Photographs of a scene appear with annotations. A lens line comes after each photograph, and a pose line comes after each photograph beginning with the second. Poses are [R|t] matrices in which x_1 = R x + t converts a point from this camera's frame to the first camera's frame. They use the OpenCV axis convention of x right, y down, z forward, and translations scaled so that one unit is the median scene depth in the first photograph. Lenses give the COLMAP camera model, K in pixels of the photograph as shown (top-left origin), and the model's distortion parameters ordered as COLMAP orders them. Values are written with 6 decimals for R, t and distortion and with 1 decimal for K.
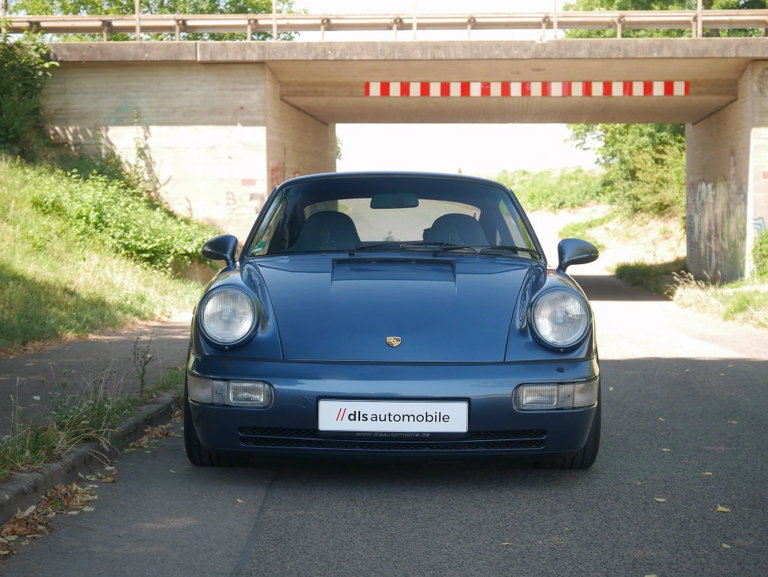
lens RADIAL K [[1528.8, 0, 384.0], [0, 1528.8, 288.5], [0, 0, 1]] dist [-0.051891, -0.071720]
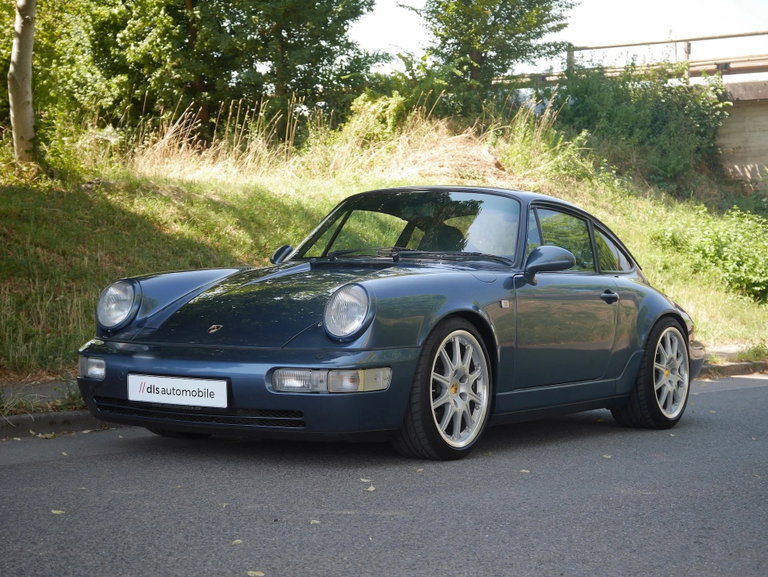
lens RADIAL K [[1528.8, 0, 384.0], [0, 1528.8, 288.5], [0, 0, 1]] dist [-0.051891, -0.071720]
pose [[0.838626, 0.005888, -0.544676, 0.151200], [-0.022318, 0.999473, -0.023558, 0.005921], [0.544250, 0.031913, 0.838316, 0.022638]]
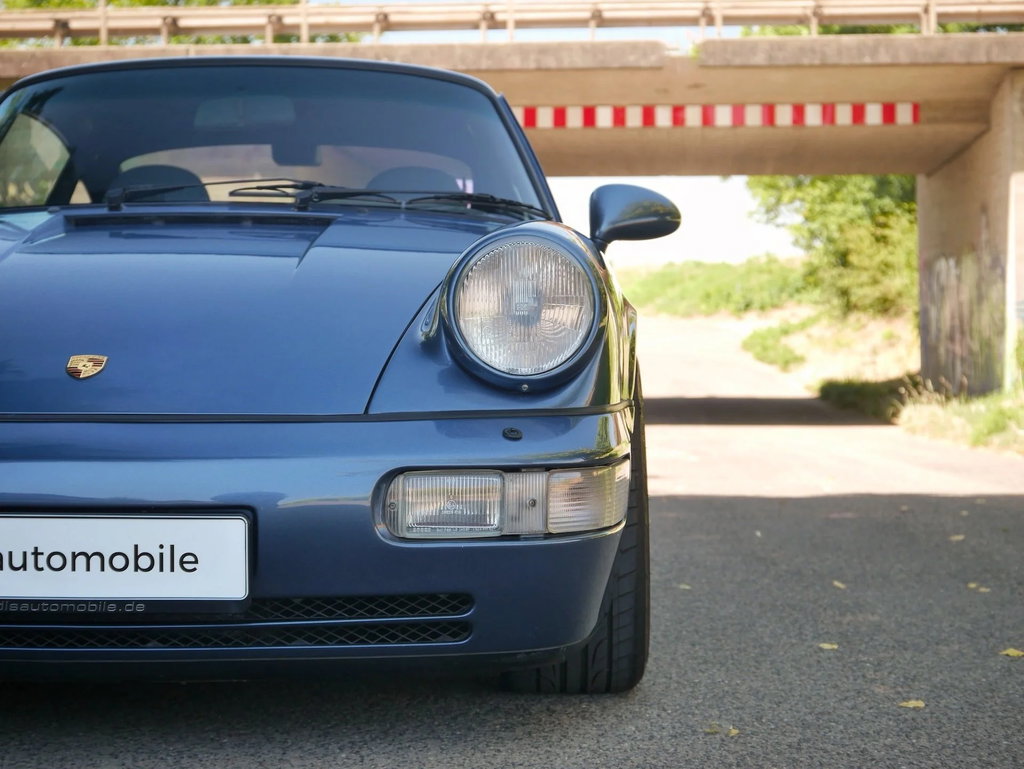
lens RADIAL K [[2038.3, 0, 512.0], [0, 2038.3, 384.5], [0, 0, 1]] dist [-0.051891, -0.071720]
pose [[0.999967, -0.006018, -0.005417, 0.023943], [0.005883, 0.999681, -0.024558, 0.010793], [0.005563, 0.024525, 0.999684, 0.100396]]
